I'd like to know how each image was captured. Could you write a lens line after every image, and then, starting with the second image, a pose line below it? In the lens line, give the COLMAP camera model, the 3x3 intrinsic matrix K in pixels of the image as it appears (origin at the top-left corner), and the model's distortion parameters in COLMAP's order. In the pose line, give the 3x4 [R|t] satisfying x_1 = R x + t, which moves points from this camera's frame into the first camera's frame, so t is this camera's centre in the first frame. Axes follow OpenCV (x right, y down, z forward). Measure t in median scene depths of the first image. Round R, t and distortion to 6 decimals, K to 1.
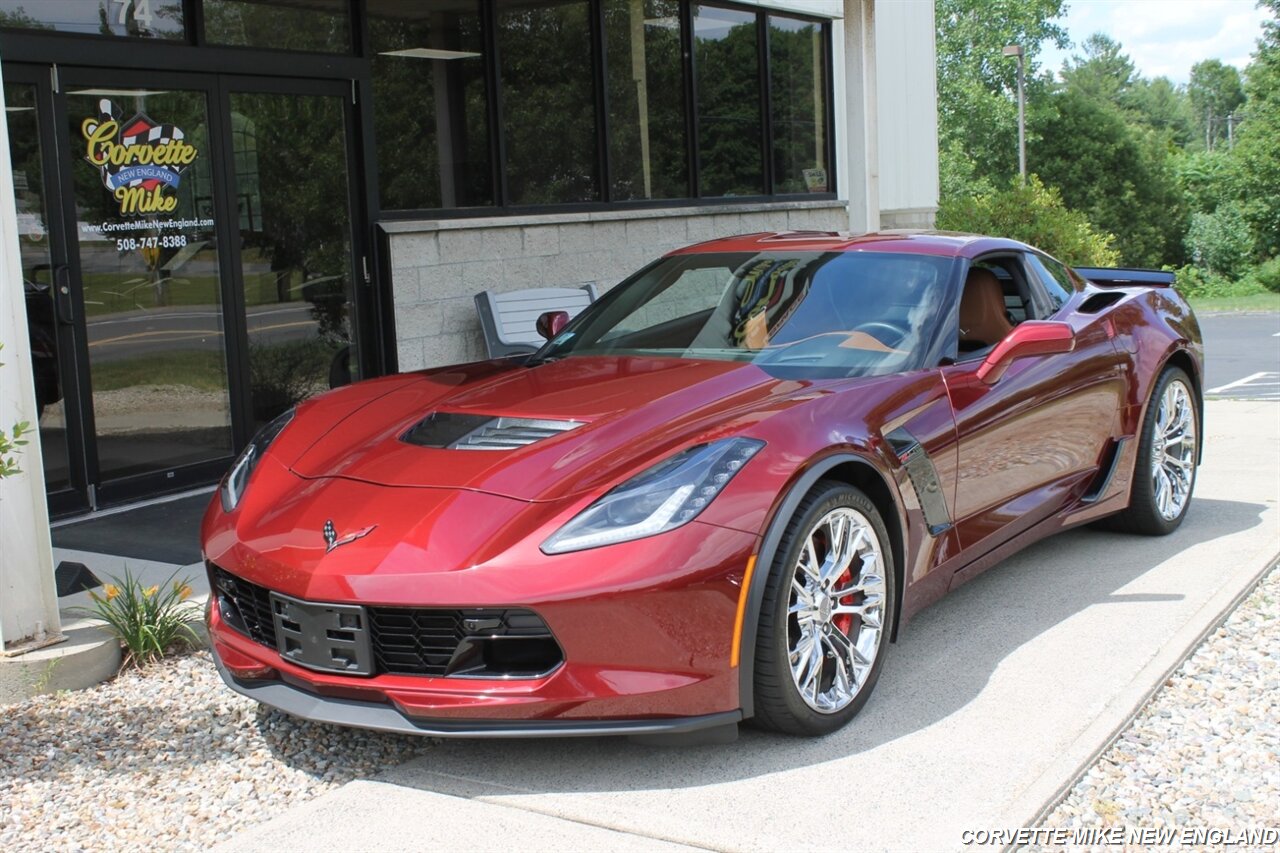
lens RADIAL K [[1625.9, 0, 640.0], [0, 1625.9, 426.5], [0, 0, 1]] dist [-0.110985, 0.277674]
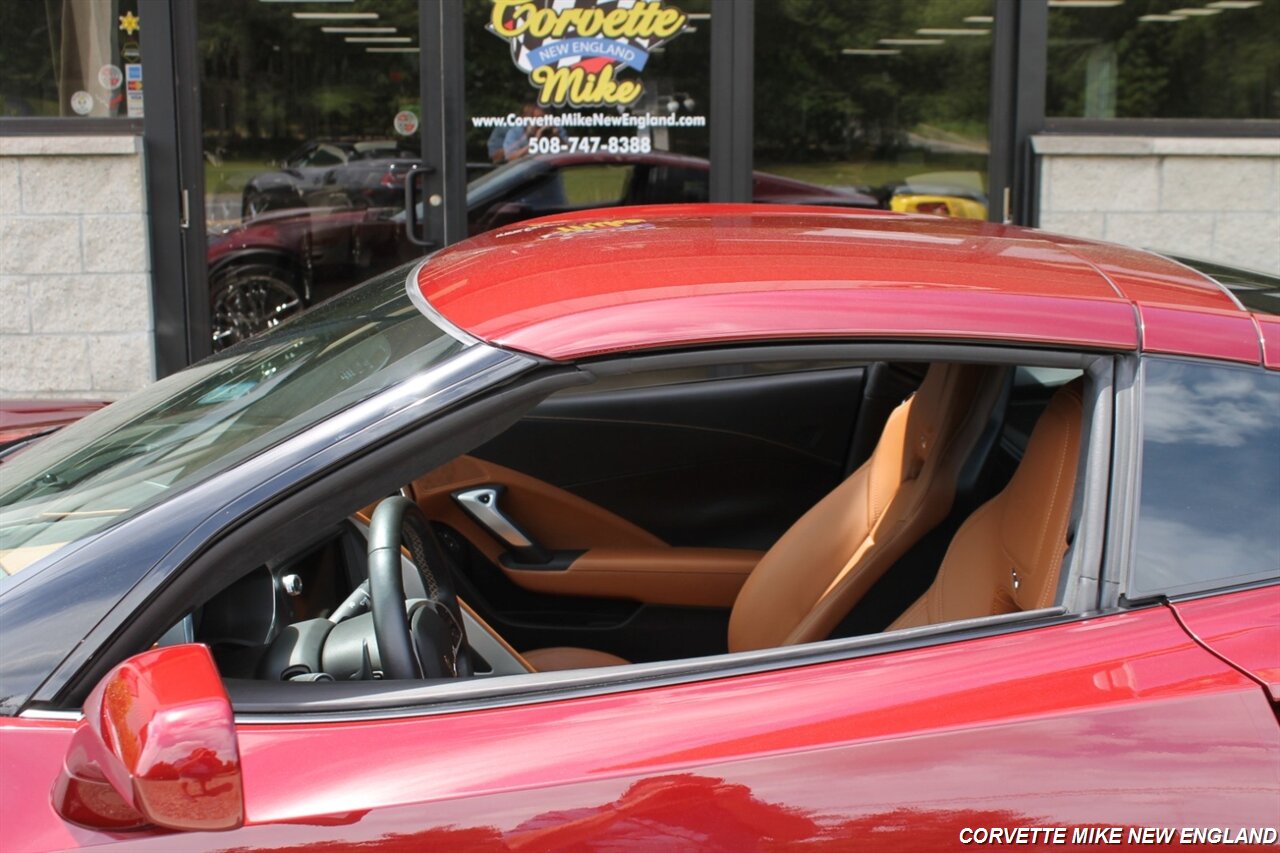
lens RADIAL K [[1625.9, 0, 640.0], [0, 1625.9, 426.5], [0, 0, 1]] dist [-0.110985, 0.277674]
pose [[0.584423, 0.191989, -0.788410, 0.313554], [-0.137089, 0.981002, 0.137269, -0.094098], [0.799786, 0.027859, 0.599639, 0.590575]]
